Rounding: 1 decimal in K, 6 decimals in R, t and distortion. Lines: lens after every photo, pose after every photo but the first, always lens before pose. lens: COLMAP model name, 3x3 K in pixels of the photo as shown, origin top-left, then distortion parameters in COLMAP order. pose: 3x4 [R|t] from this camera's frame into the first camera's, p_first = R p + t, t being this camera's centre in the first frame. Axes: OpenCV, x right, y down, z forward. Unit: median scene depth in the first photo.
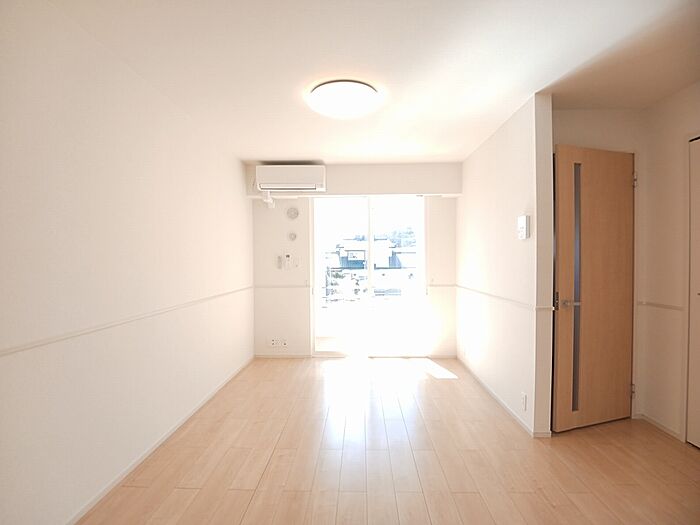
lens RADIAL K [[358.9, 0, 350.0], [0, 358.9, 262.5], [0, 0, 1]] dist [-0.028559, -0.000122]
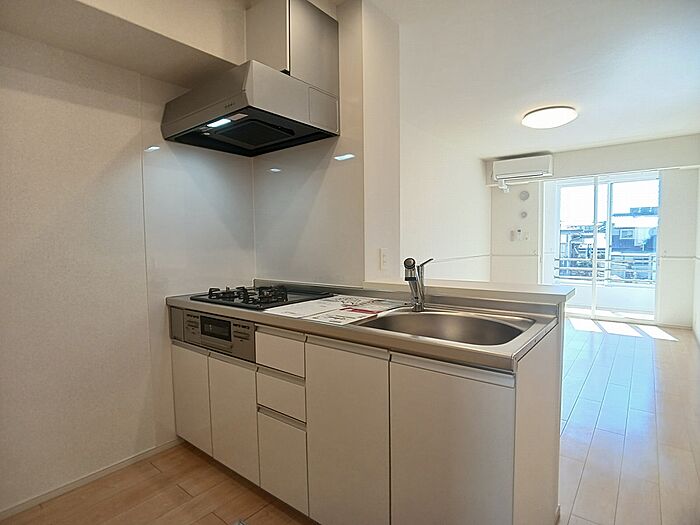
lens RADIAL K [[358.9, 0, 350.0], [0, 358.9, 262.5], [0, 0, 1]] dist [-0.028559, -0.000122]
pose [[0.780028, 0.035962, -0.624710, 0.149080], [-0.002102, 0.998492, 0.054856, 0.025998], [0.625741, -0.041476, 0.778928, -0.342003]]
